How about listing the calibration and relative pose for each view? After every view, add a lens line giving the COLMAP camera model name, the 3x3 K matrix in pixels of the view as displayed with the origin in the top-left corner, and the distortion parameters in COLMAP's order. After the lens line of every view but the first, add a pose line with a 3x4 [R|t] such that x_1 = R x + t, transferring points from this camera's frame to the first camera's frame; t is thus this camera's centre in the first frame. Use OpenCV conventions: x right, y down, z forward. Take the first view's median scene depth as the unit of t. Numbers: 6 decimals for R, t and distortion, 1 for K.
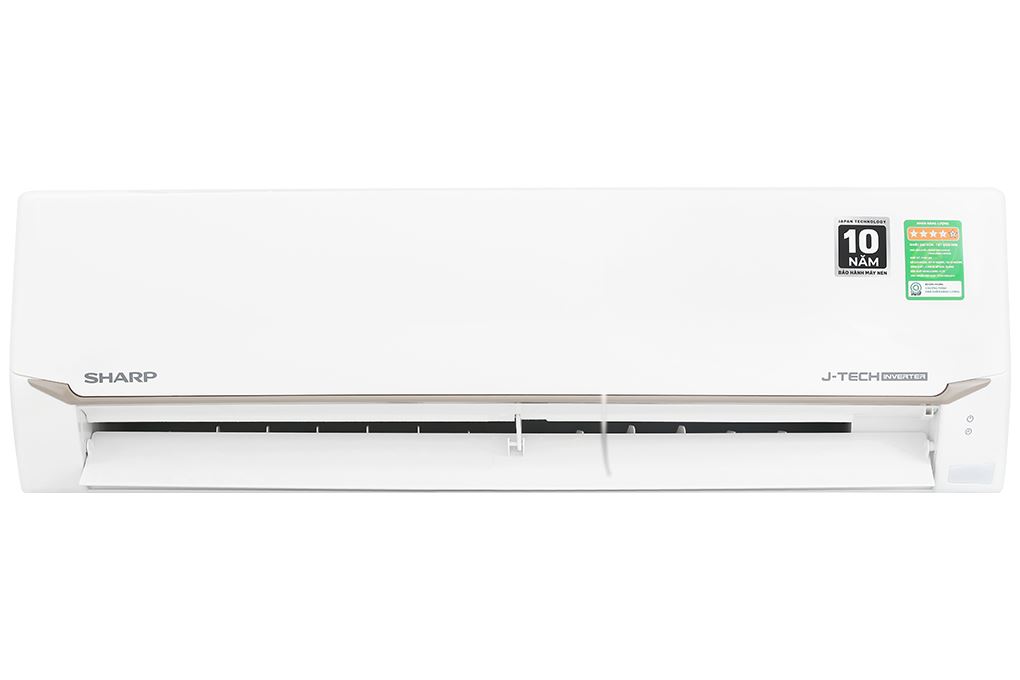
lens RADIAL K [[2530.3, 0, 510.0], [0, 2530.3, 340.0], [0, 0, 1]] dist [-0.018027, 0.242032]
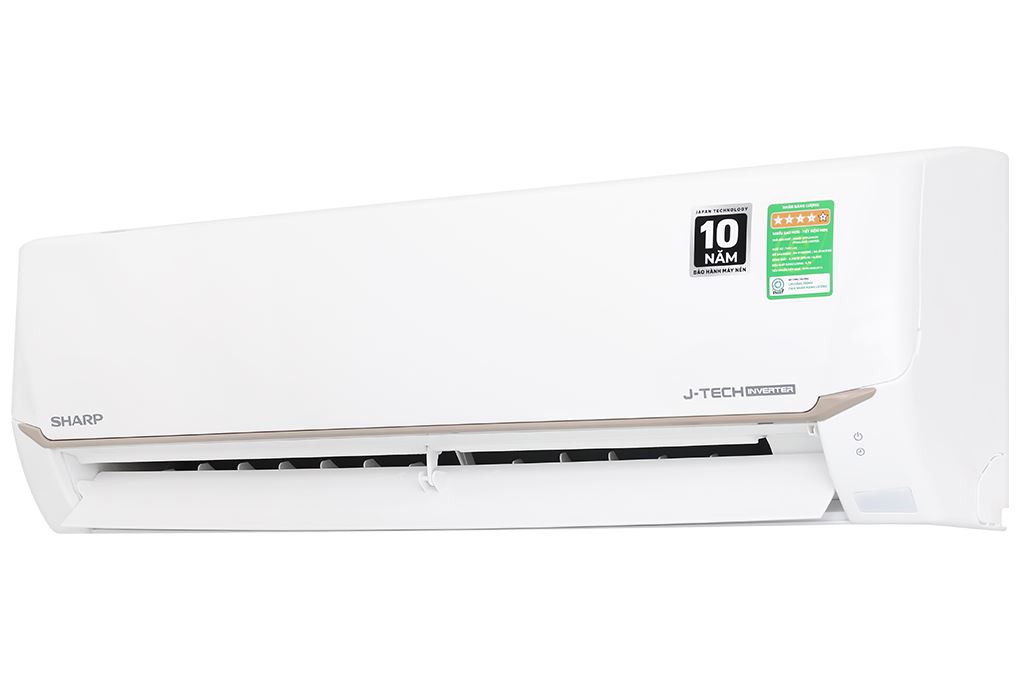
lens RADIAL K [[2530.3, 0, 510.0], [0, 2530.3, 340.0], [0, 0, 1]] dist [-0.018027, 0.242032]
pose [[0.856062, -0.048244, -0.514616, 0.515952], [0.046888, 0.998778, -0.015635, 0.006774], [0.514742, -0.010745, 0.857278, 0.231008]]
